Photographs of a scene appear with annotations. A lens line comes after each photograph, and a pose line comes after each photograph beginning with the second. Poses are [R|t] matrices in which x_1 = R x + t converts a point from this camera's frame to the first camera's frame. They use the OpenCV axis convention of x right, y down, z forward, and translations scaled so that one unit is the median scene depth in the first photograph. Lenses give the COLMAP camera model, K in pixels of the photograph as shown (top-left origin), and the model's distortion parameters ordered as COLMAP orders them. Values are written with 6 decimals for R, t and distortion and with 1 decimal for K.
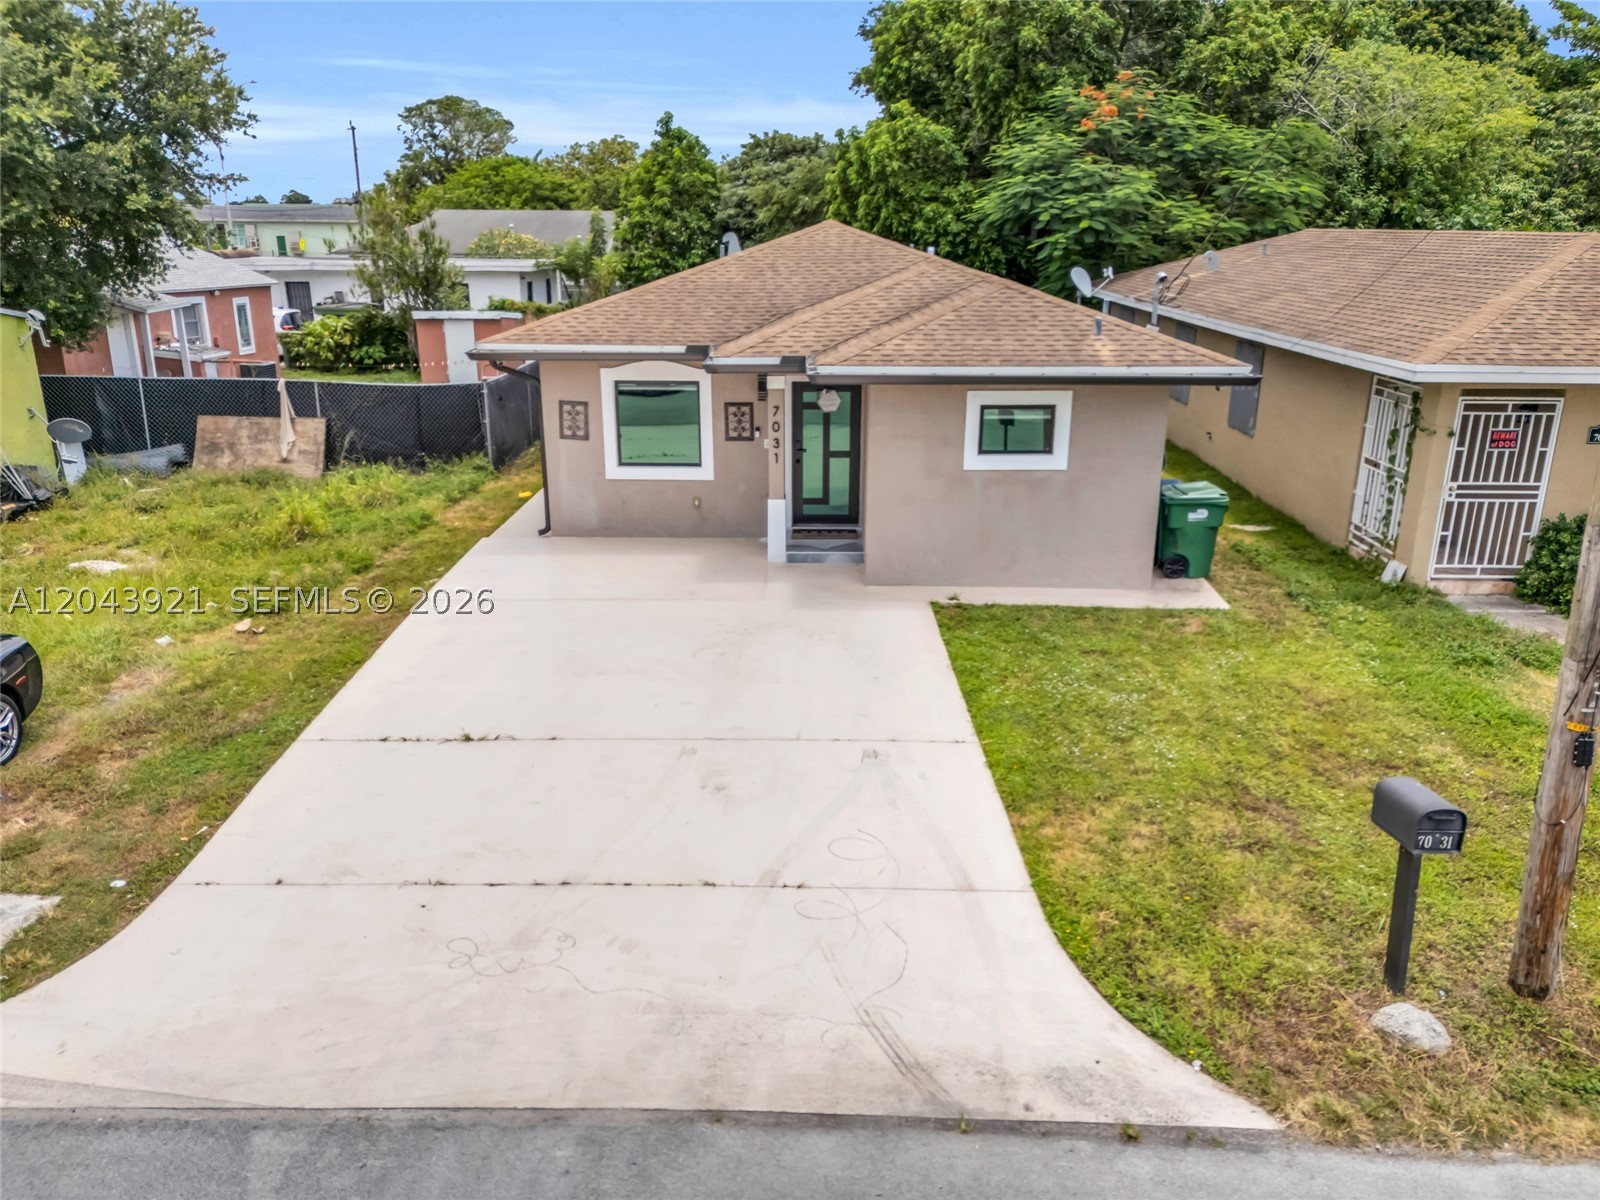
lens RADIAL K [[1181.0, 0, 799.6], [0, 1181.0, 649.2], [0, 0, 1]] dist [0.028941, 0.007502]
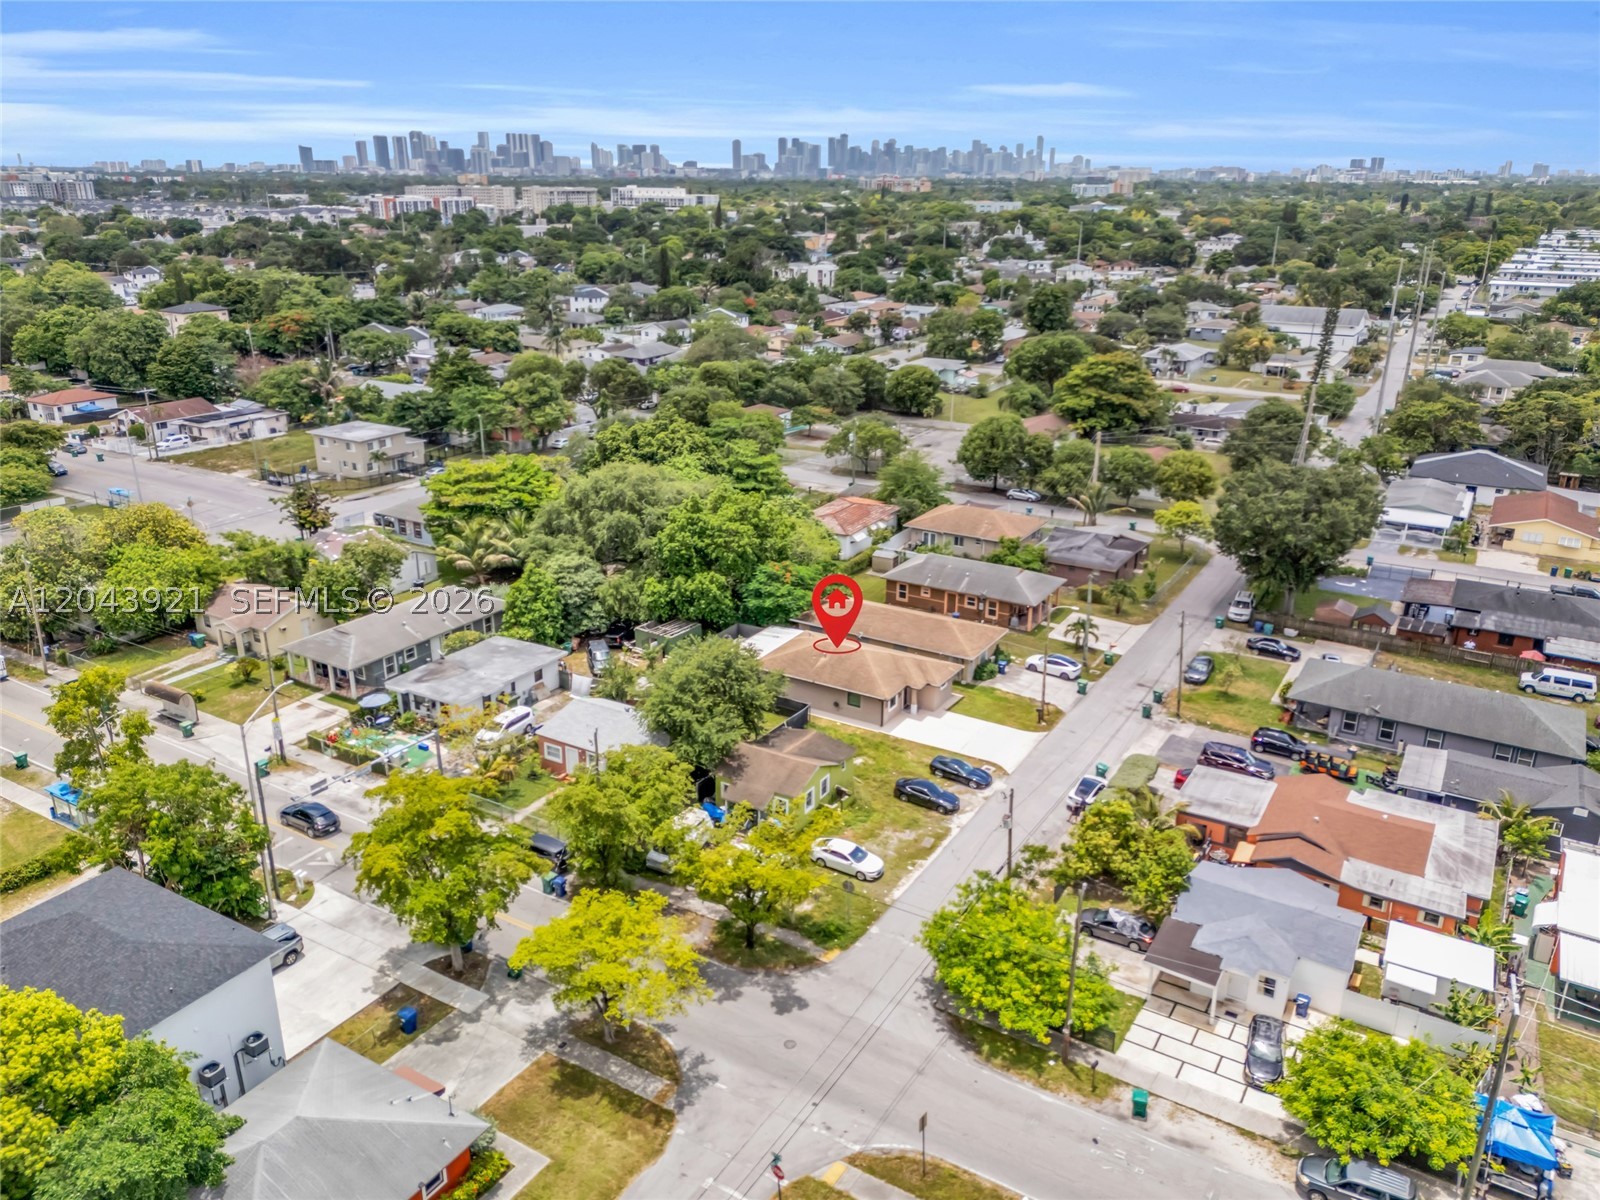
lens RADIAL K [[1169.9, 0, 800.5], [0, 1169.9, 642.3], [0, 0, 1]] dist [0.076393, -0.068018]
pose [[0.499469, -0.326026, 0.802644, -4.841632], [0.292406, 0.935560, 0.198057, -1.719822], [-0.815493, 0.135775, 0.562615, -1.882157]]
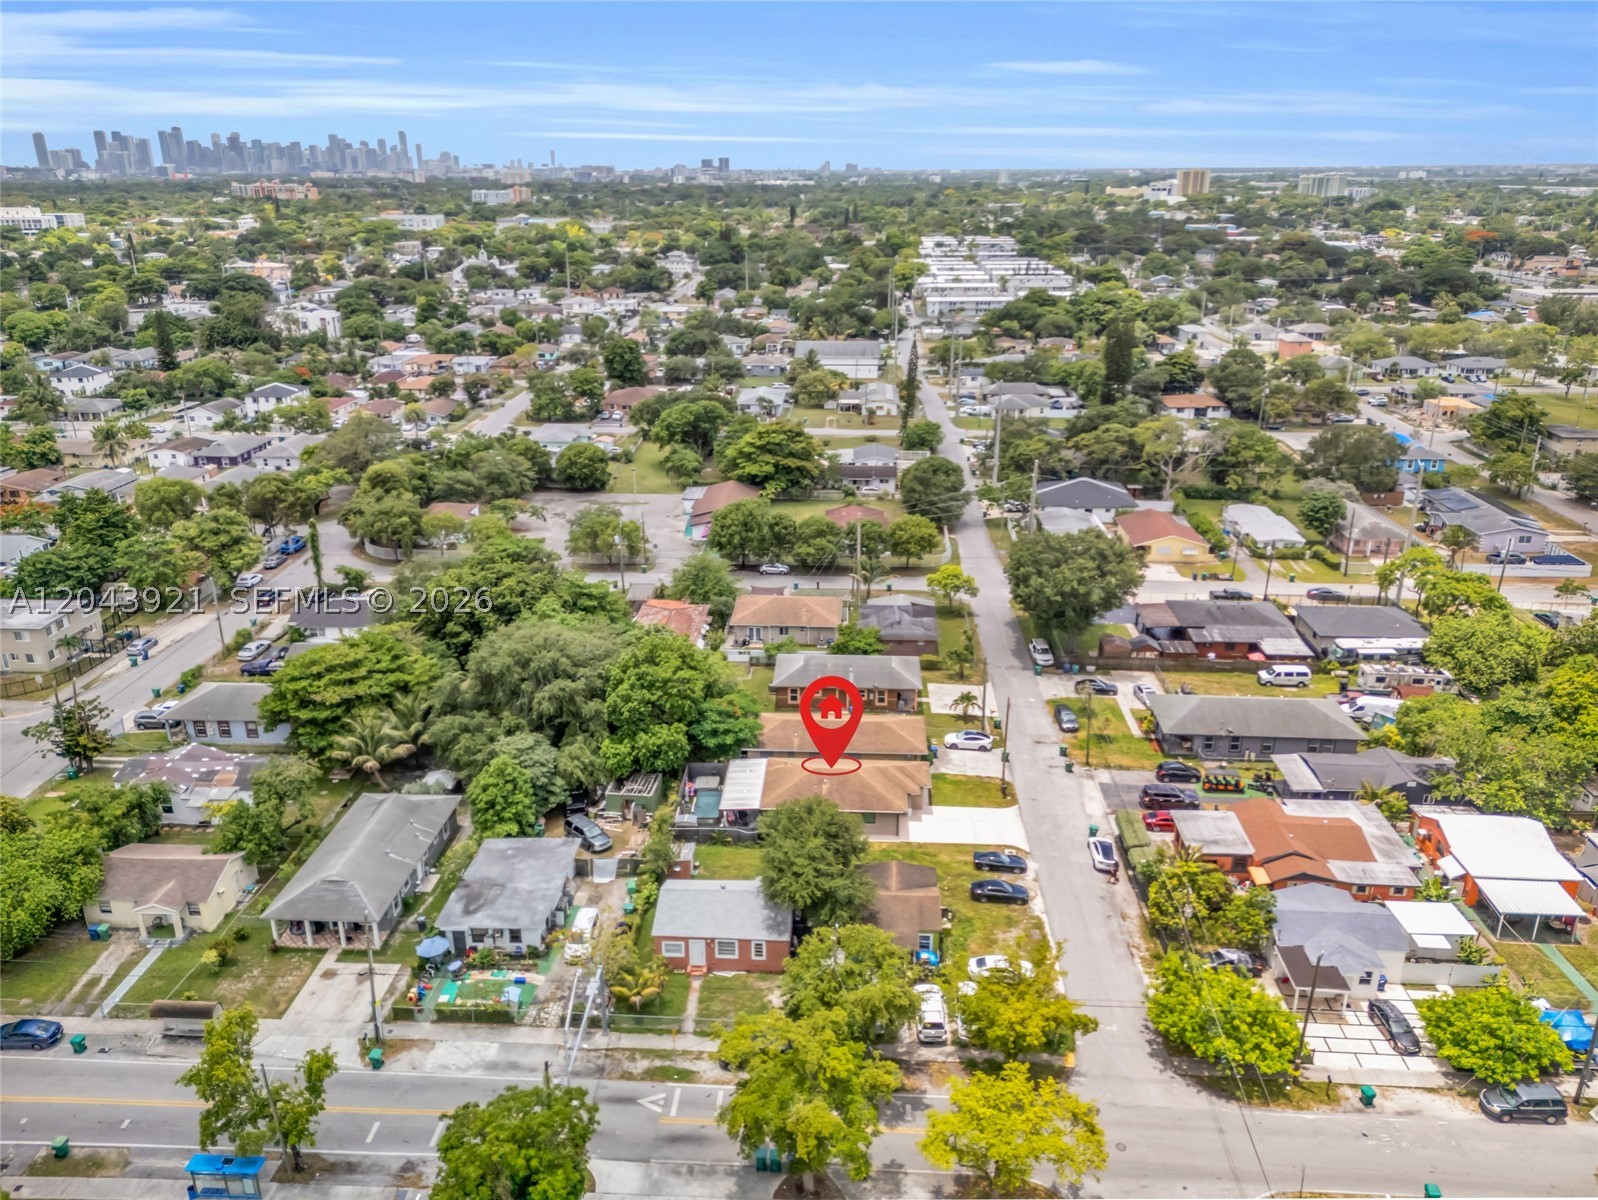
lens RADIAL K [[1176.0, 0, 799.0], [0, 1176.0, 600.0], [0, 0, 1]] dist [0.118541, -0.150837]
pose [[0.034833, -0.349625, 0.936242, -5.836995], [0.342581, 0.884229, 0.317455, -3.468070], [-0.938842, 0.309681, 0.150575, 0.181833]]
